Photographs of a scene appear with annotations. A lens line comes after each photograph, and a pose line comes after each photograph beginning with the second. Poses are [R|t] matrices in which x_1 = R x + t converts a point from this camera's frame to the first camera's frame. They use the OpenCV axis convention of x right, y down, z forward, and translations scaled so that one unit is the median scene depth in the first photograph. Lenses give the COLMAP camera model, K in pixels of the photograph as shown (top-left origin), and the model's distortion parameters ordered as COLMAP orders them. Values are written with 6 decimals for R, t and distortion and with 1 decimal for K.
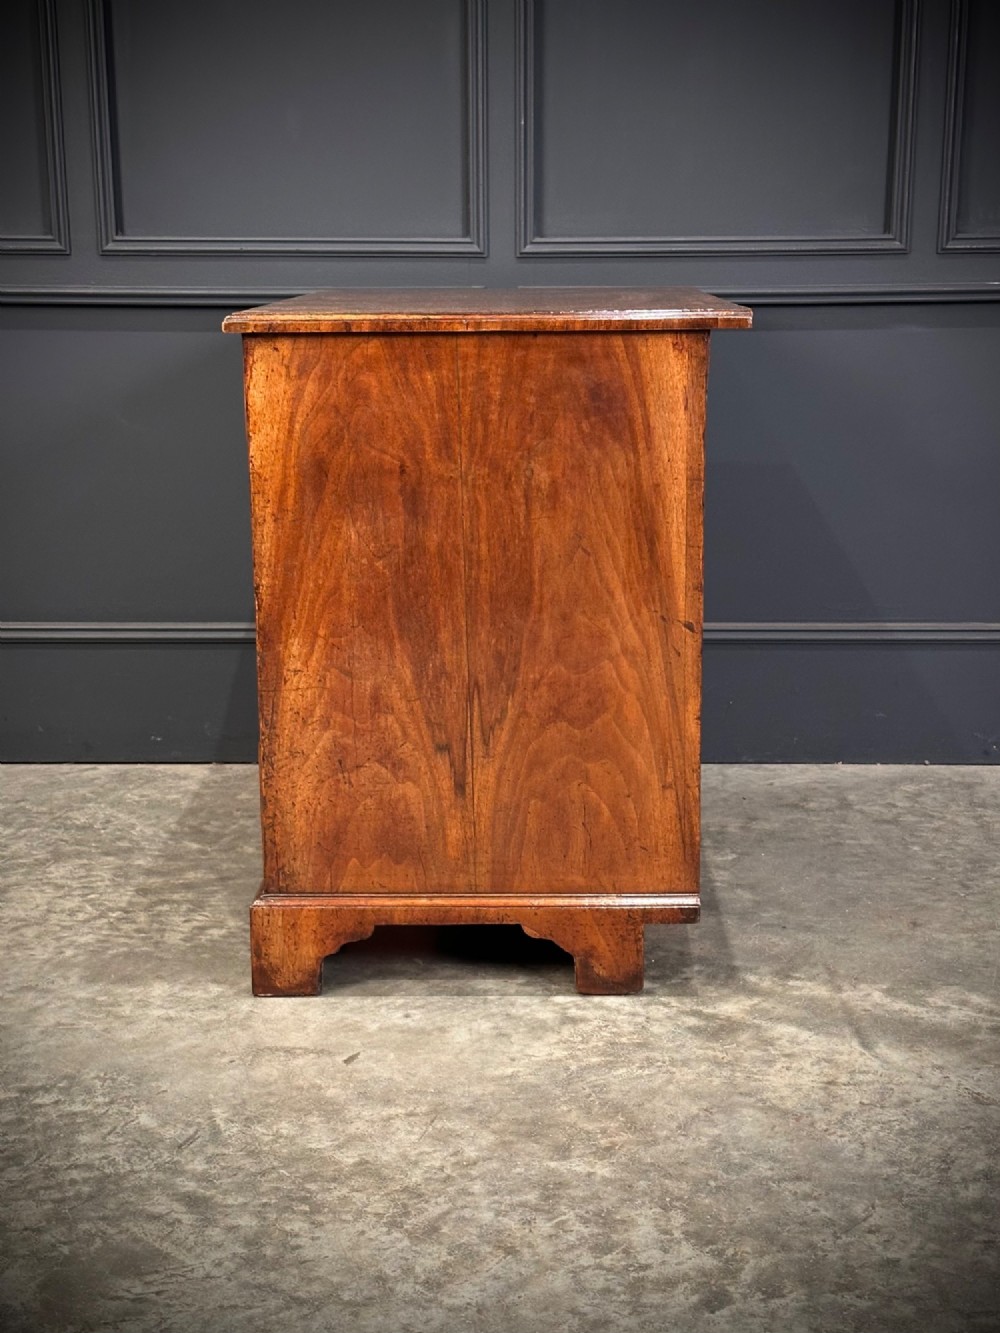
lens RADIAL K [[1865.8, 0, 502.9], [0, 1865.8, 682.3], [0, 0, 1]] dist [0.176731, -0.344218]
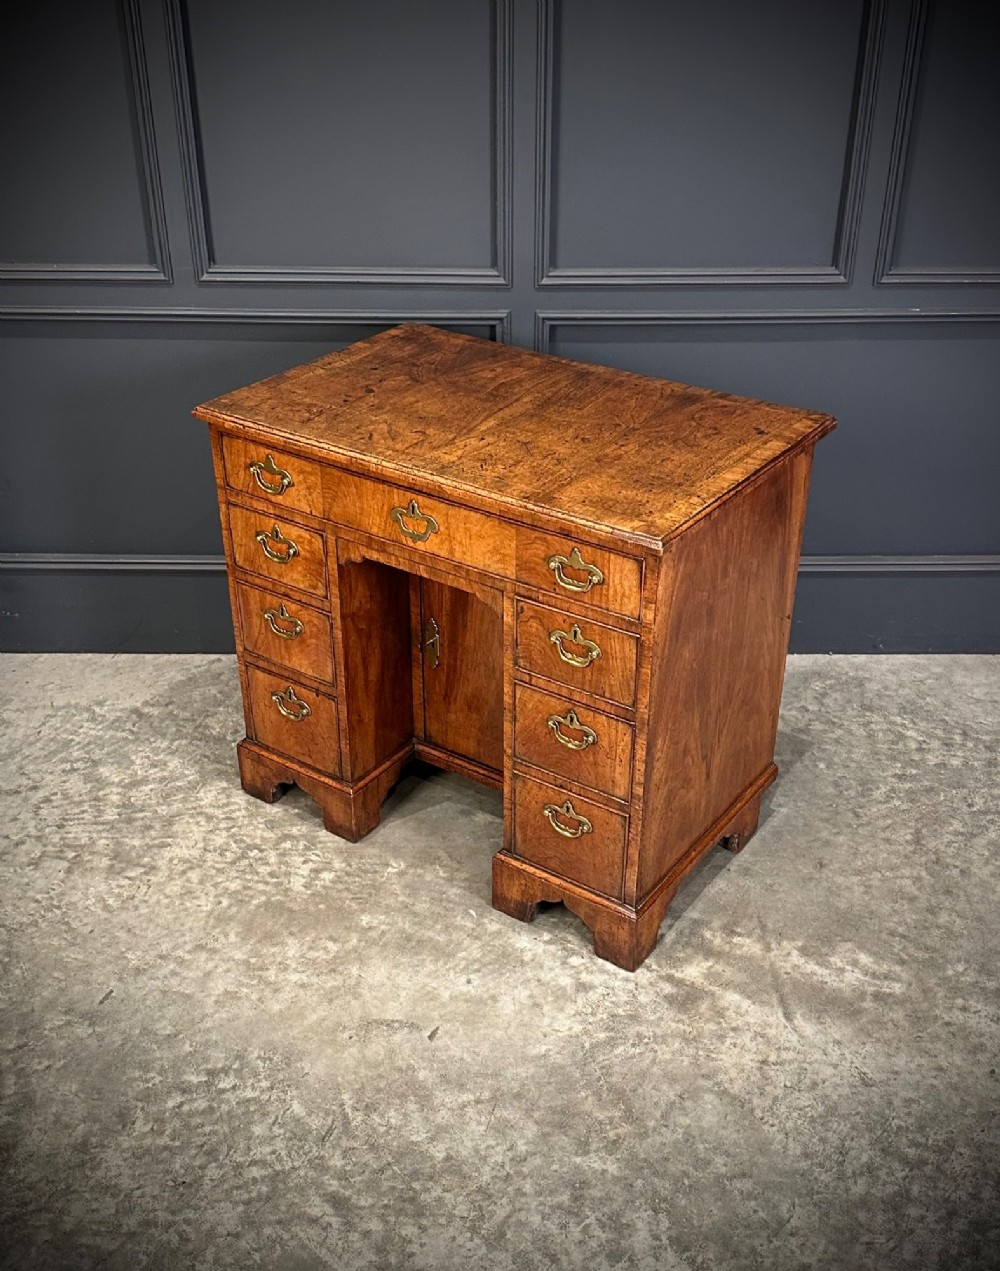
lens RADIAL K [[1354.9, 0, 512.3], [0, 1354.9, 697.5], [0, 0, 1]] dist [0.193076, -0.445595]
pose [[0.999799, -0.005031, 0.019399, -0.038569], [-0.001528, 0.946034, 0.324063, -0.382351], [-0.019983, -0.324027, 0.945837, 0.085440]]
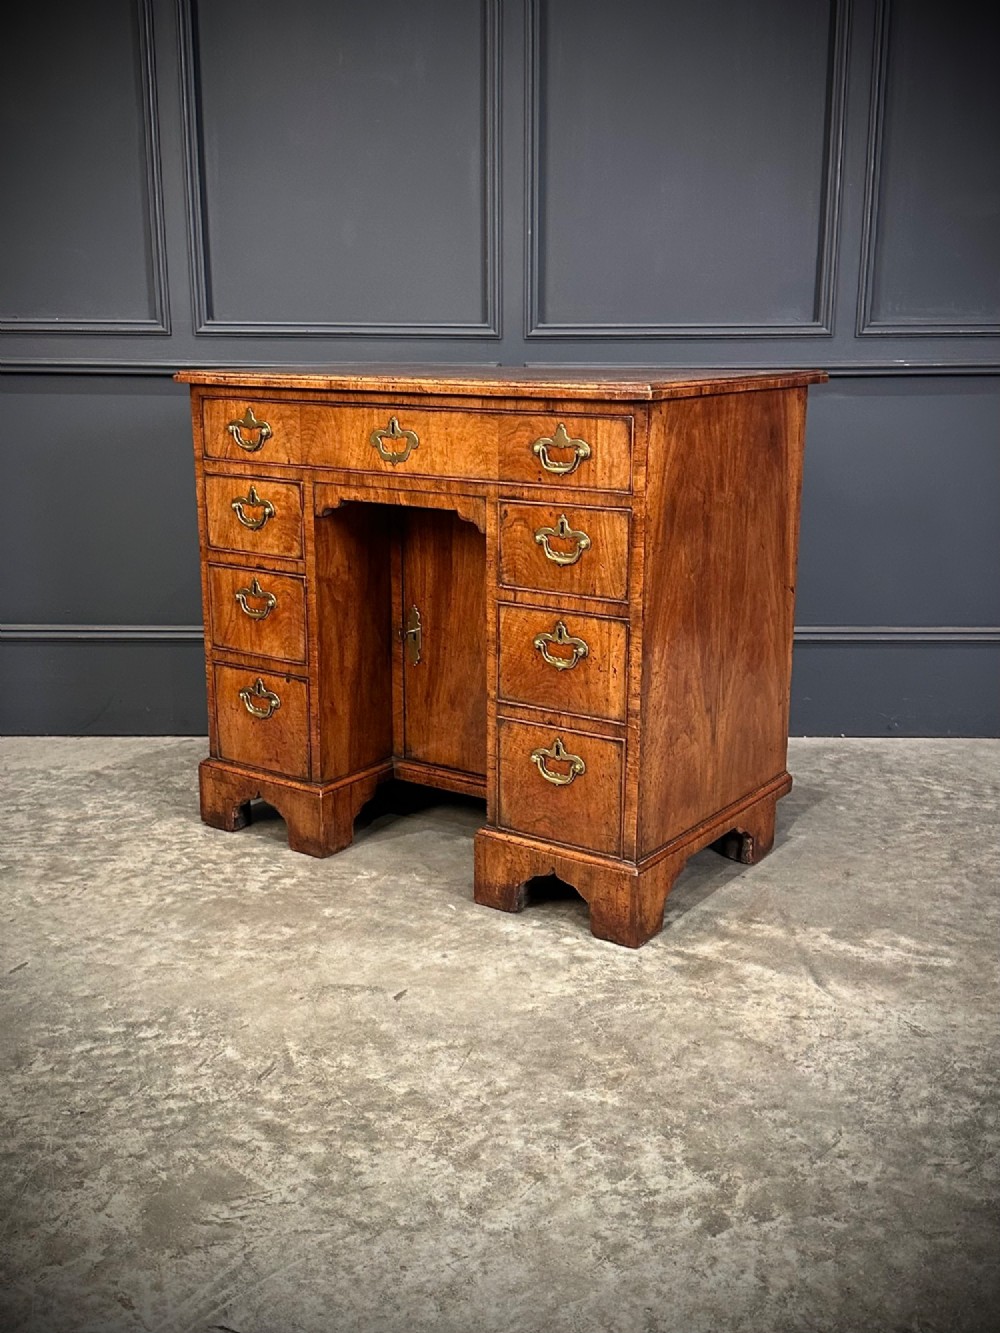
lens RADIAL K [[1354.3, 0, 511.6], [0, 1354.3, 664.2], [0, 0, 1]] dist [0.200878, -0.478407]
pose [[0.999896, 0.000787, 0.014428, -0.020999], [-0.000935, 0.999947, 0.010229, -0.023618], [-0.014419, -0.010242, 0.999844, 0.111304]]
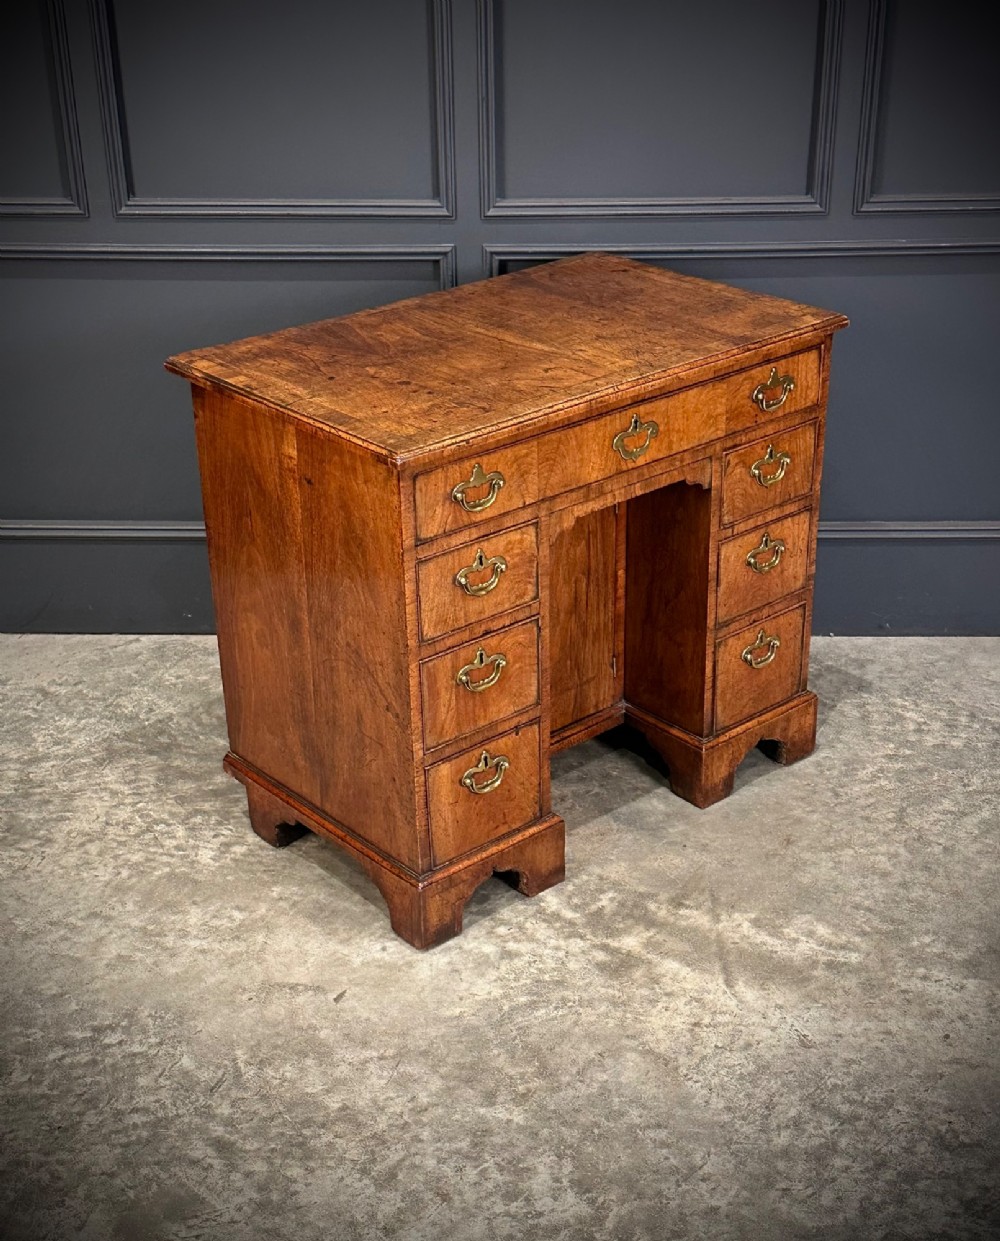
lens RADIAL K [[1760.9, 0, 501.8], [0, 1760.9, 681.3], [0, 0, 1]] dist [0.136460, -0.103307]
pose [[0.999818, -0.001195, -0.019046, 0.057466], [0.005918, 0.968245, 0.249932, -0.324527], [0.018143, -0.249999, 0.968076, -0.152269]]
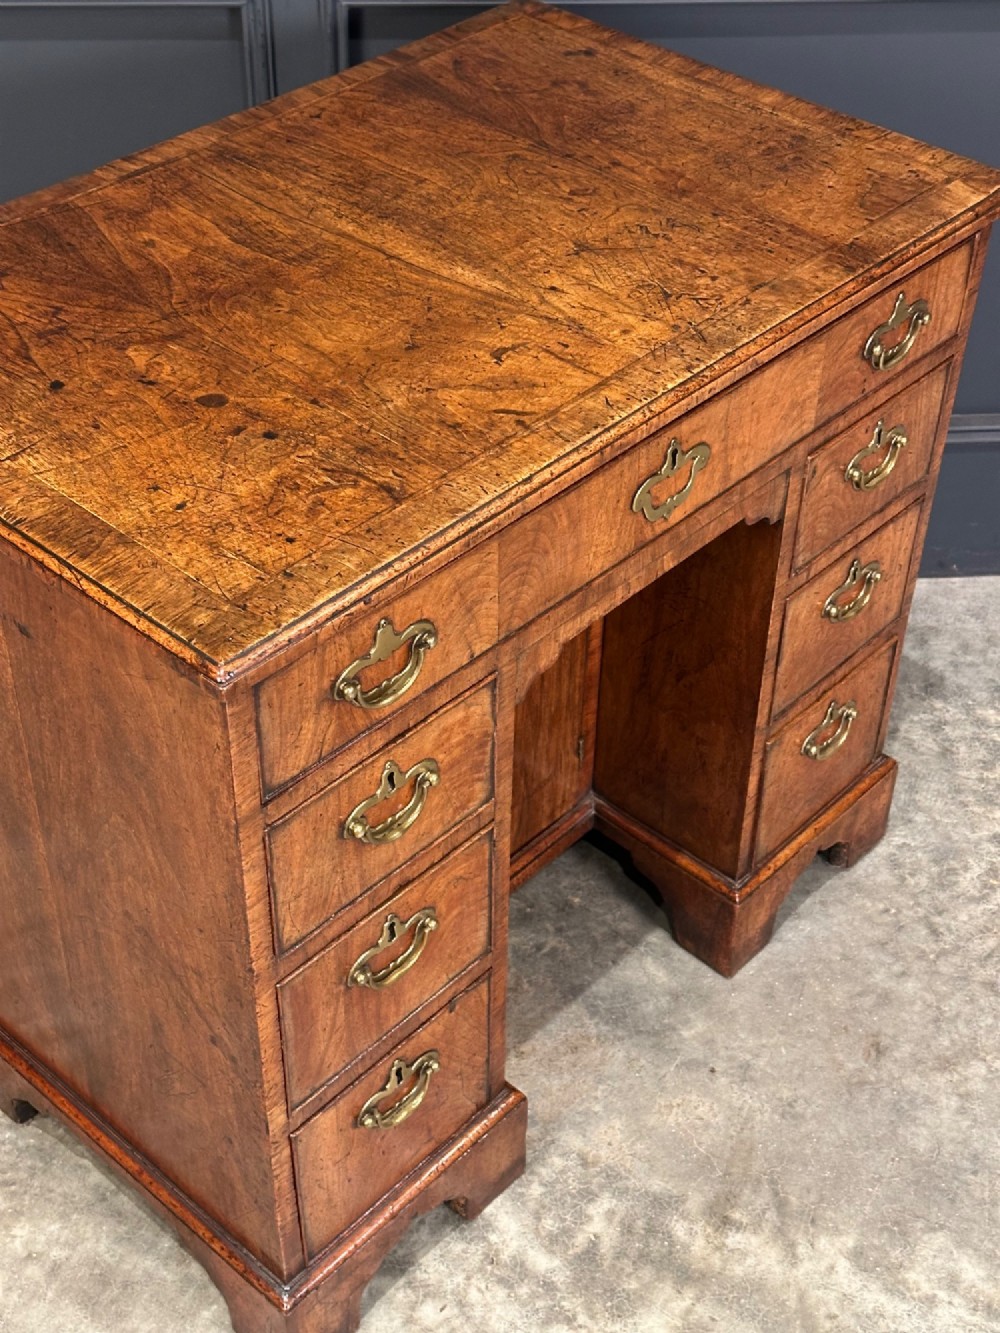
lens RADIAL K [[1845.4, 0, 518.0], [0, 1845.4, 664.5], [0, 0, 1]] dist [0.154083, -0.246342]
pose [[0.994108, -0.043242, 0.099396, 0.002984], [-0.006547, 0.891354, 0.453261, -0.423735], [-0.108197, -0.451241, 0.885819, 0.483341]]
